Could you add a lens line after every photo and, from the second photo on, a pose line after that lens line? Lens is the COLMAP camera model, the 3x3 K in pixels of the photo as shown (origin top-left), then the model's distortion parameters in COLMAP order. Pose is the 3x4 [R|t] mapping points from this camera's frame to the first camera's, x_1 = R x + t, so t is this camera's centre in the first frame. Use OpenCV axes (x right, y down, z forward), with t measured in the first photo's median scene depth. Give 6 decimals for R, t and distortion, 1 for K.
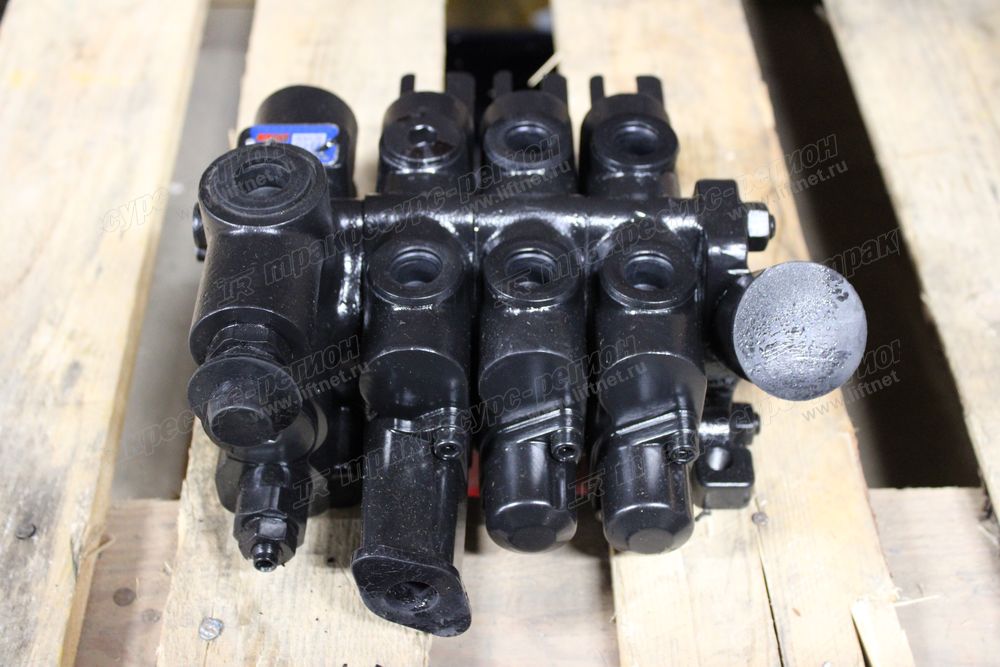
lens RADIAL K [[1436.8, 0, 500.0], [0, 1436.8, 333.5], [0, 0, 1]] dist [-0.022506, 0.015901]
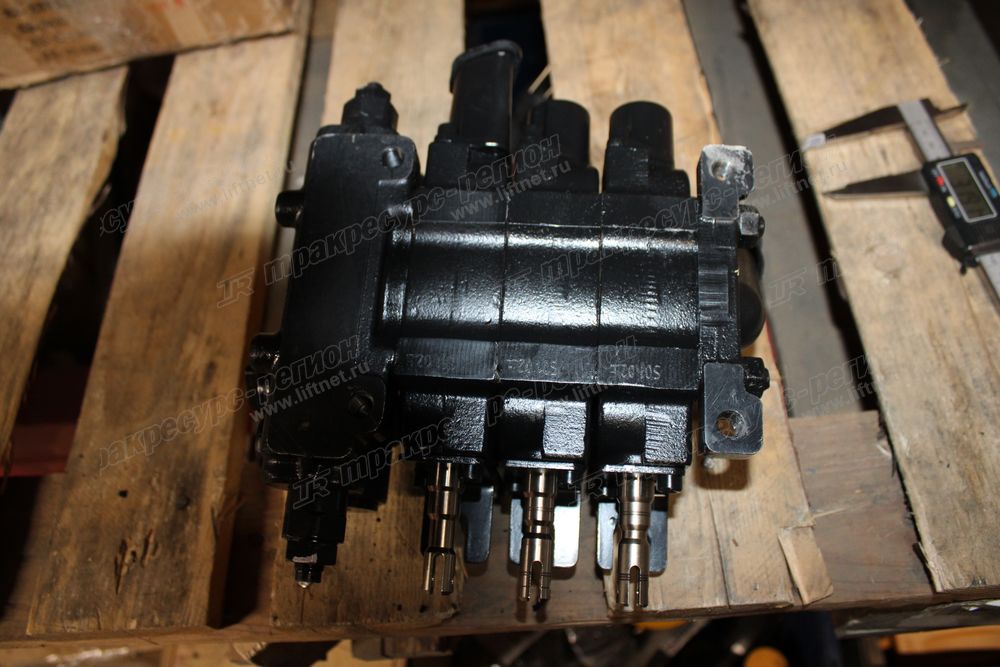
lens RADIAL K [[819.5, 0, 496.7], [0, 819.5, 321.1], [0, 0, 1]] dist [-0.183374, 0.152294]
pose [[0.988378, -0.082761, -0.127516, 0.096364], [0.107007, 0.974567, 0.196898, -0.162235], [0.107977, -0.208254, 0.972096, 0.299970]]
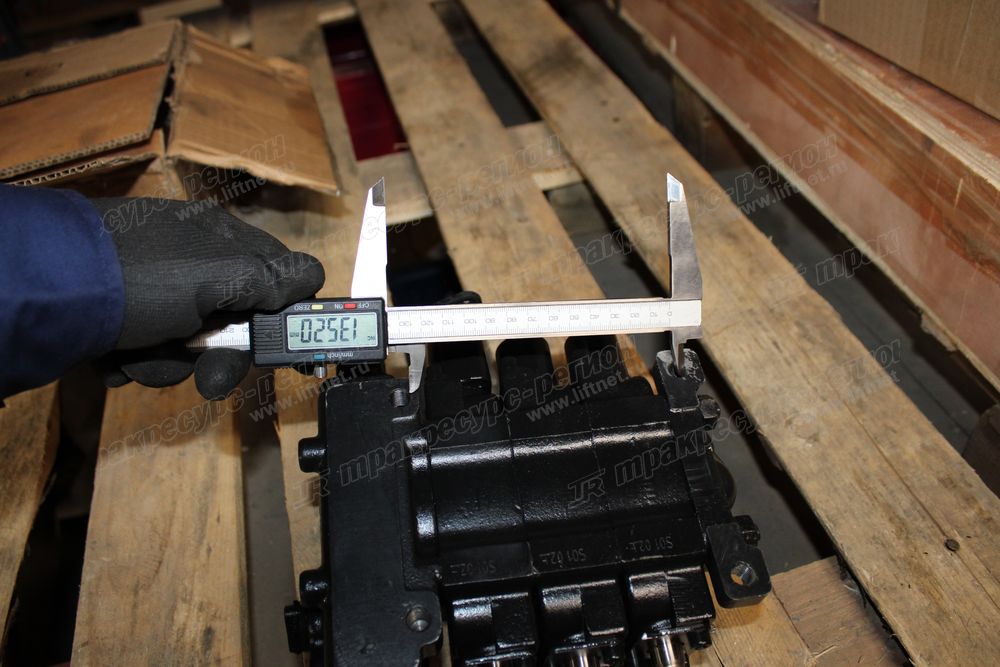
lens RADIAL K [[819.5, 0, 496.7], [0, 819.5, 321.1], [0, 0, 1]] dist [-0.183374, 0.152294]
pose [[0.967906, -0.231214, 0.098481, -0.031832], [0.239547, 0.967303, -0.083318, -0.154758], [-0.075996, 0.104235, 0.991645, 0.202940]]
